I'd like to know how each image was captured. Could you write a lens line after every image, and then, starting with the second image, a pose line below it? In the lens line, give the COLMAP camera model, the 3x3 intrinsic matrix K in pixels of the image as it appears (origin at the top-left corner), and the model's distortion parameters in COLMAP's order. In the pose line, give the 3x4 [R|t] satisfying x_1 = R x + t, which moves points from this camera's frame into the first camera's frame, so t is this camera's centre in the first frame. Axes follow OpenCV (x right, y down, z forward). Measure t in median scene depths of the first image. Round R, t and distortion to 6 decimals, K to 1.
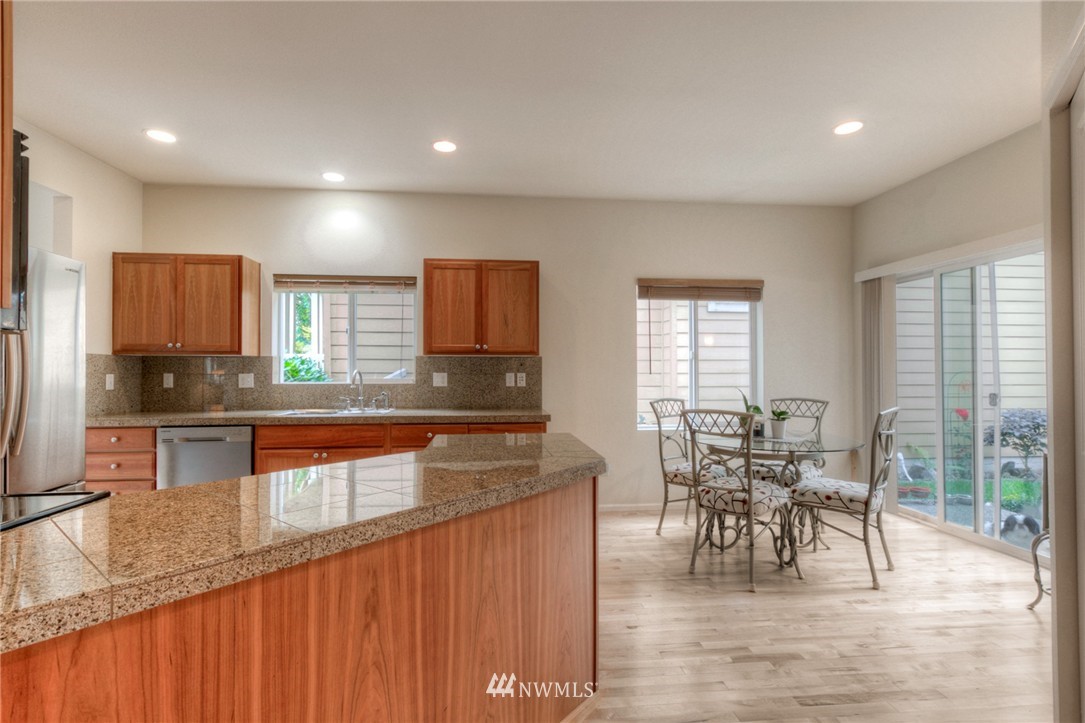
lens RADIAL K [[503.5, 0, 546.5], [0, 503.5, 368.8], [0, 0, 1]] dist [0.001777, 0.000828]
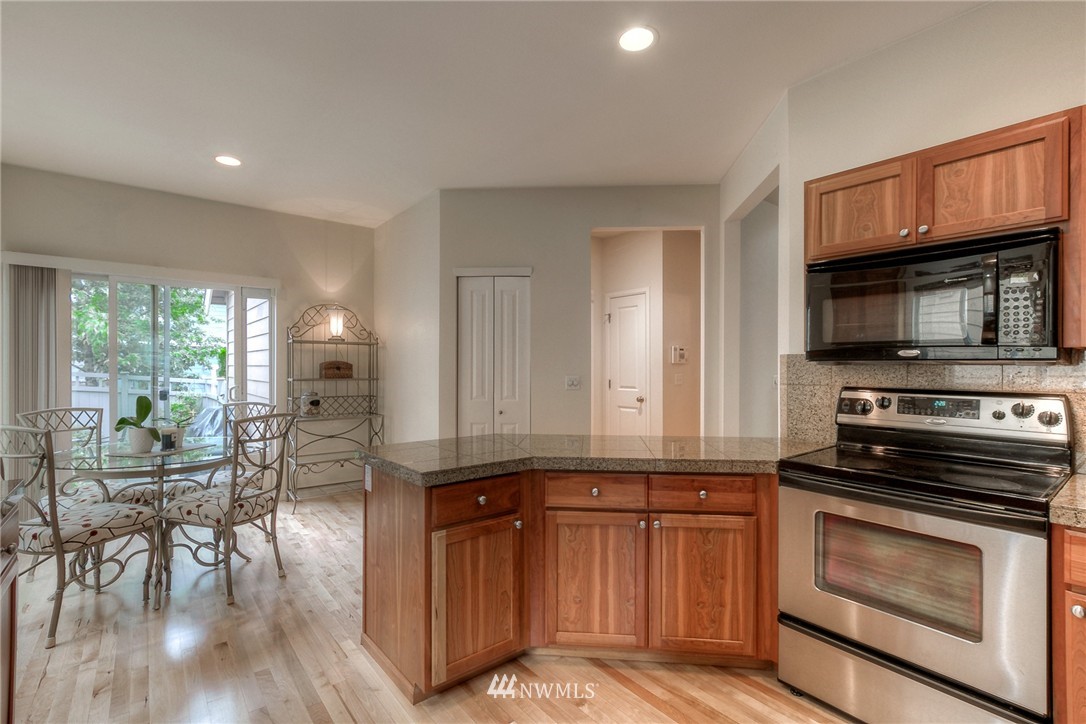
lens RADIAL K [[503.9, 0, 543.1], [0, 503.9, 364.9], [0, 0, 1]] dist [0.001777, 0.000828]
pose [[-0.533328, 0.000318, 0.845908, -0.630199], [-0.007420, 0.999960, -0.005054, -0.013328], [-0.845876, -0.008972, -0.533304, 0.835012]]
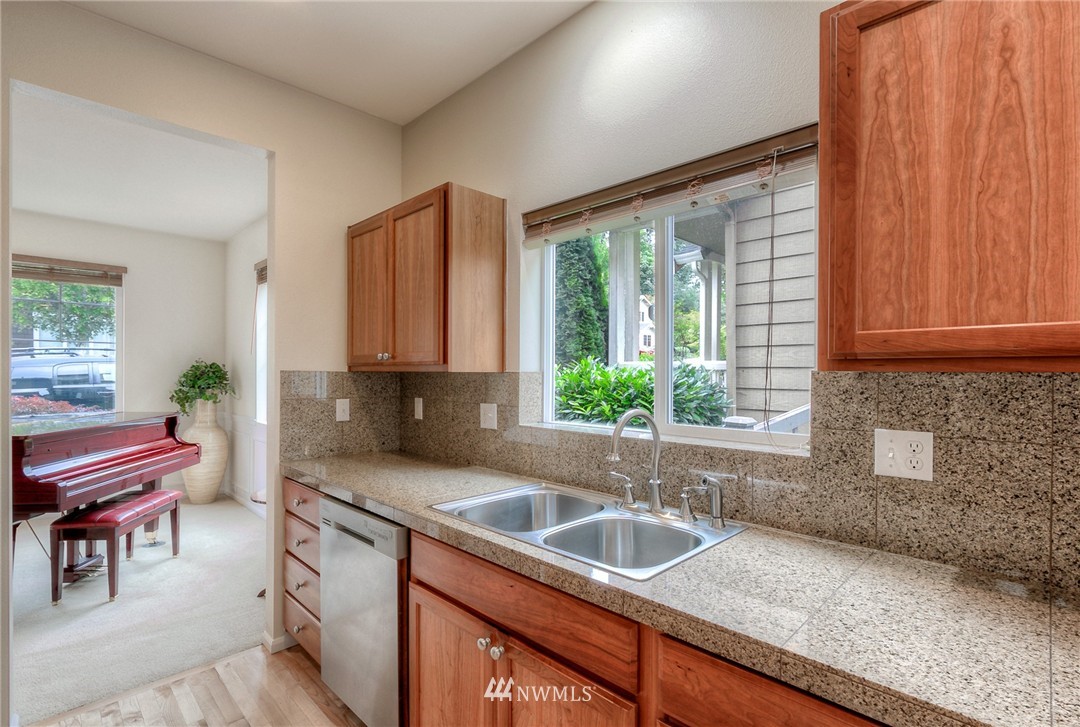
lens RADIAL K [[501.1, 0, 544.7], [0, 501.1, 374.5], [0, 0, 1]] dist [0.001777, 0.000828]
pose [[0.619426, 0.006576, -0.785027, -0.130234], [-0.002967, 0.999977, 0.006035, -0.027803], [0.785049, -0.001409, 0.619432, 0.757714]]
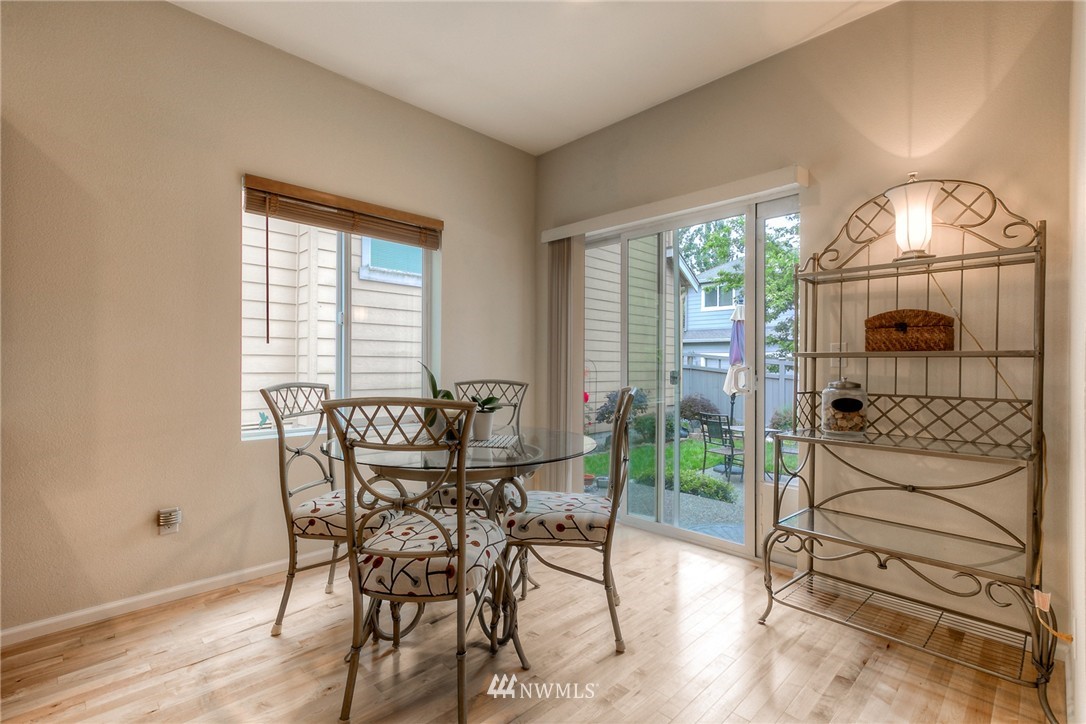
lens RADIAL K [[503.9, 0, 538.9], [0, 503.9, 368.3], [0, 0, 1]] dist [0.001777, 0.000828]
pose [[0.786558, 0.002530, 0.617511, 0.108685], [-0.010808, 0.999895, 0.009671, 0.035839], [-0.617422, -0.014281, 0.786503, 0.406126]]
